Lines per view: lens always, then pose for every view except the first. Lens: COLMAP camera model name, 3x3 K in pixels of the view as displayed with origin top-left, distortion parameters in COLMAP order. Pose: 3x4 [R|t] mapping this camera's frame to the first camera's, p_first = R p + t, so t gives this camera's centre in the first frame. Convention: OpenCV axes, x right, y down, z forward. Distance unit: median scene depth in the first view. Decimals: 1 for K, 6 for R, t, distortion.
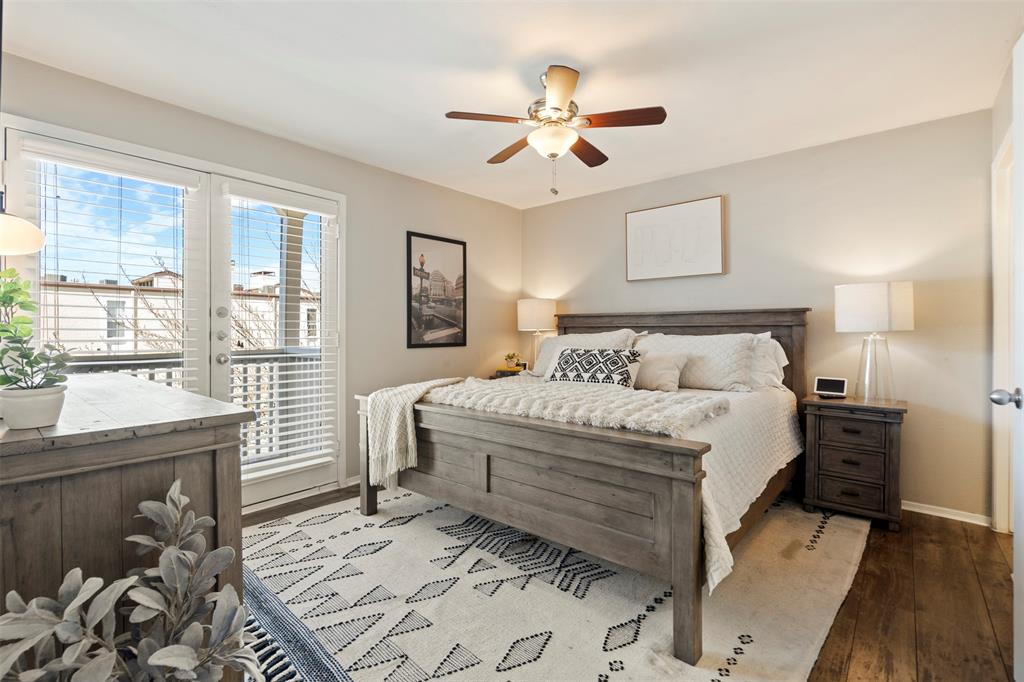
lens RADIAL K [[471.2, 0, 510.2], [0, 471.2, 327.1], [0, 0, 1]] dist [-0.002223, -0.000117]
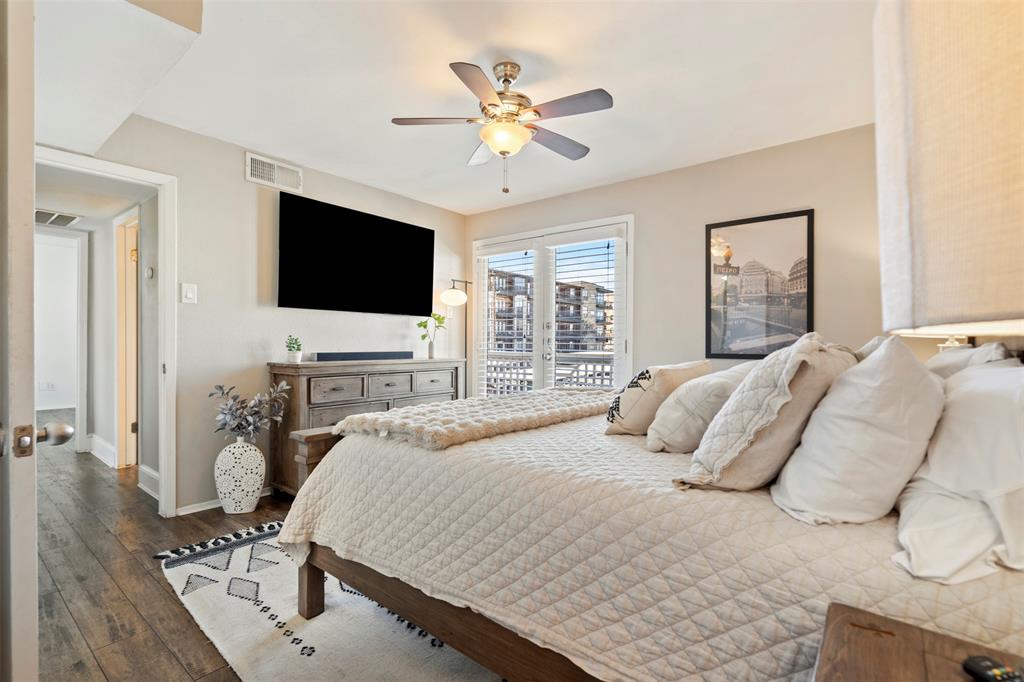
lens RADIAL K [[466.8, 0, 510.9], [0, 466.8, 341.1], [0, 0, 1]] dist [-0.003188, -0.000745]
pose [[0.029663, 0.002742, -0.999556, 0.779094], [0.004118, 0.999987, 0.002865, 0.011113], [0.999551, -0.004201, 0.029651, 0.736711]]
